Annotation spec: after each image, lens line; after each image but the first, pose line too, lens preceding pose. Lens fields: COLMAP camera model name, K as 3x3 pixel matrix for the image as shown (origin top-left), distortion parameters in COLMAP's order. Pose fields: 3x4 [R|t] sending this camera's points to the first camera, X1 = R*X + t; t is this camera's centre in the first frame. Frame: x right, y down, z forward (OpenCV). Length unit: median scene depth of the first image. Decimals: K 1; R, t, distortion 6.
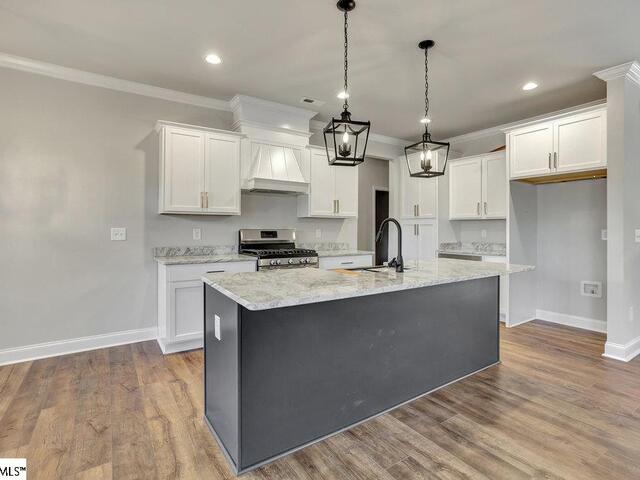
lens RADIAL K [[329.8, 0, 334.7], [0, 329.8, 230.3], [0, 0, 1]] dist [-0.004823, -0.000372]
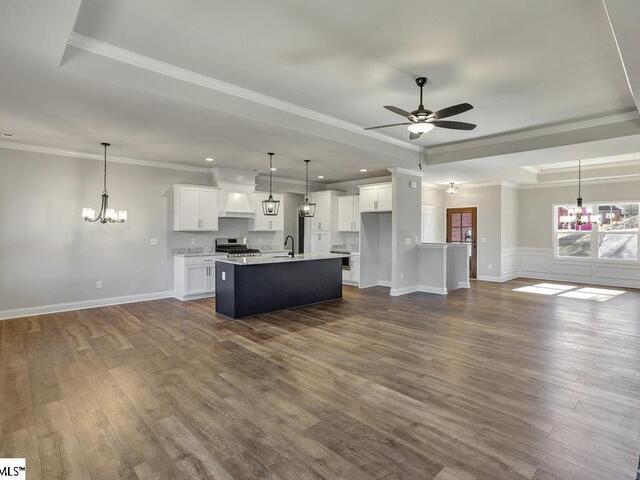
lens RADIAL K [[336.7, 0, 334.9], [0, 336.7, 232.6], [0, 0, 1]] dist [-0.016346, 0.000302]
pose [[0.986185, 0.000189, 0.165645, 0.055890], [-0.000648, 0.999996, 0.002718, -0.042477], [-0.165644, -0.002787, 0.986182, -1.011219]]
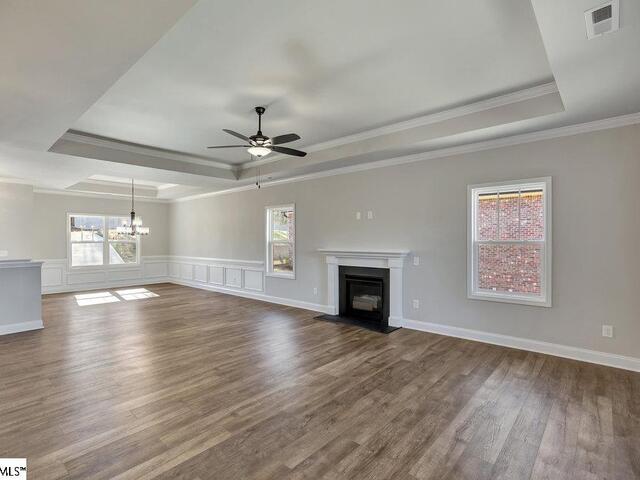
lens RADIAL K [[329.3, 0, 320.0], [0, 329.3, 240.0], [0, 0, 1]] dist [-0.034327, 0.020446]
pose [[-0.233241, -0.004117, 0.972410, -0.639087], [0.003359, 0.999982, 0.005039, -0.057540], [-0.972413, 0.004442, -0.233223, -0.025191]]
